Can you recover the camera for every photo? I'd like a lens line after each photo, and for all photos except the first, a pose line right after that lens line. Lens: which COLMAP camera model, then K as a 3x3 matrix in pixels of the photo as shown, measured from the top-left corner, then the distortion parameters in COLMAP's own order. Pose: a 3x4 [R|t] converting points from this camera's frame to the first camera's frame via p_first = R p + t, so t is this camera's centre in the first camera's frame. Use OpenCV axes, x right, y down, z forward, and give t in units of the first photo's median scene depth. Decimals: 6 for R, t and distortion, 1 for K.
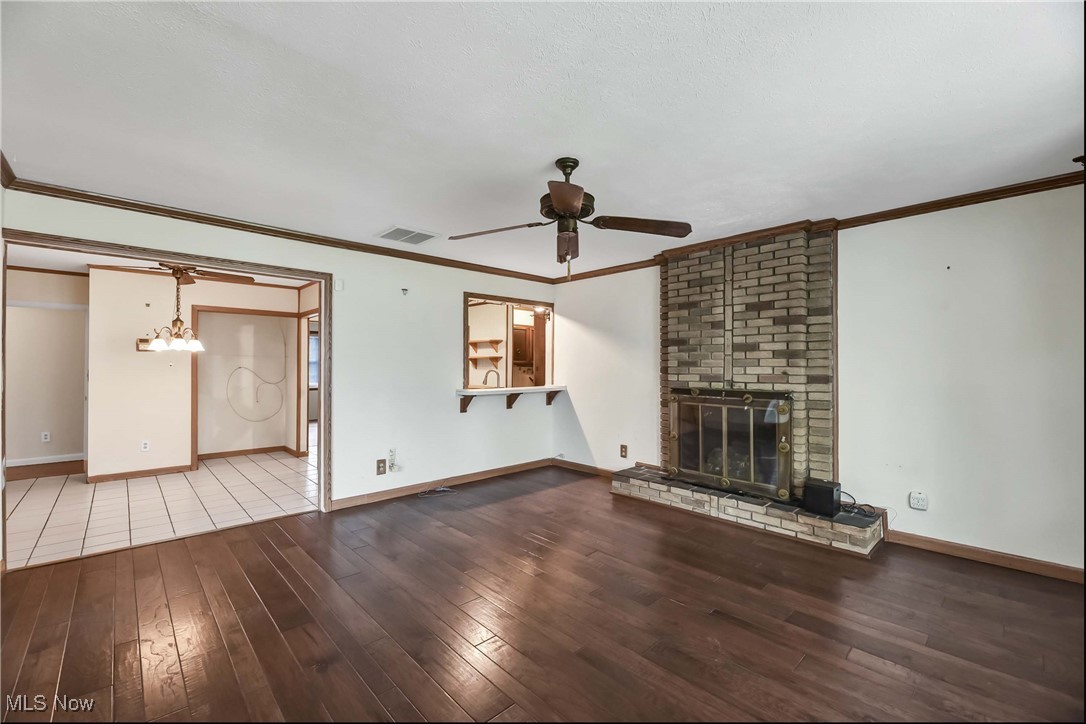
lens RADIAL K [[452.0, 0, 549.3], [0, 452.0, 359.9], [0, 0, 1]] dist [0.005276, -0.003703]
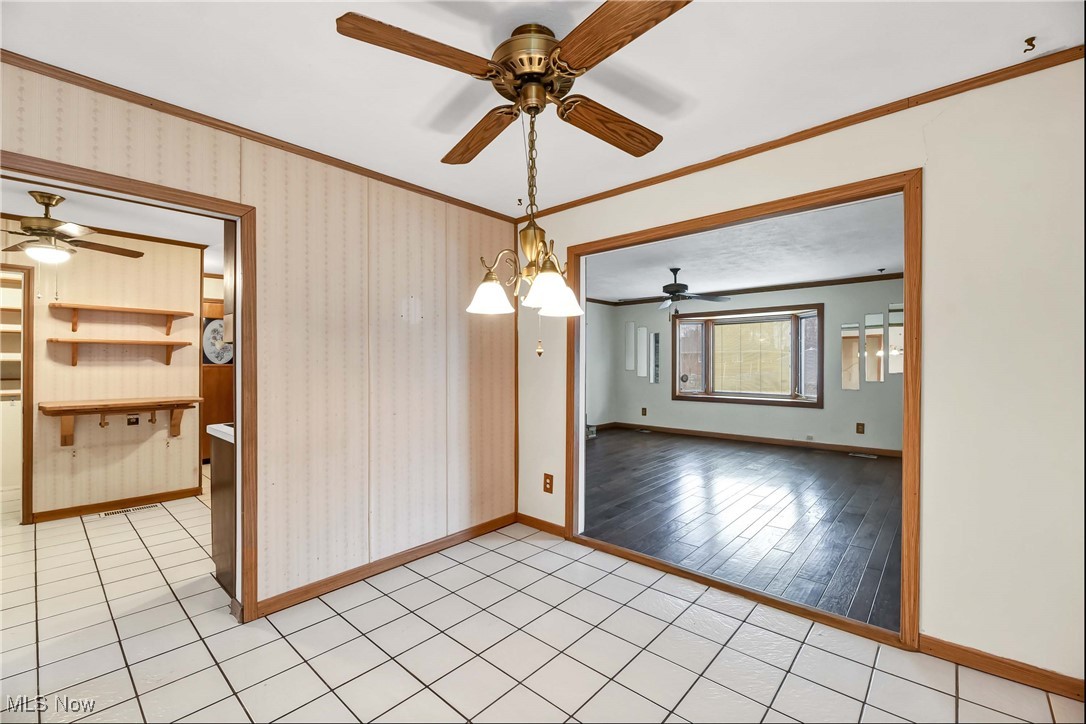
lens RADIAL K [[452.0, 0, 527.4], [0, 452.0, 363.6], [0, 0, 1]] dist [0.005276, -0.003703]
pose [[-0.049111, -0.002346, 0.998791, -1.247470], [-0.014020, 0.999900, 0.001659, 0.020707], [-0.998695, -0.013922, -0.049139, 1.059512]]
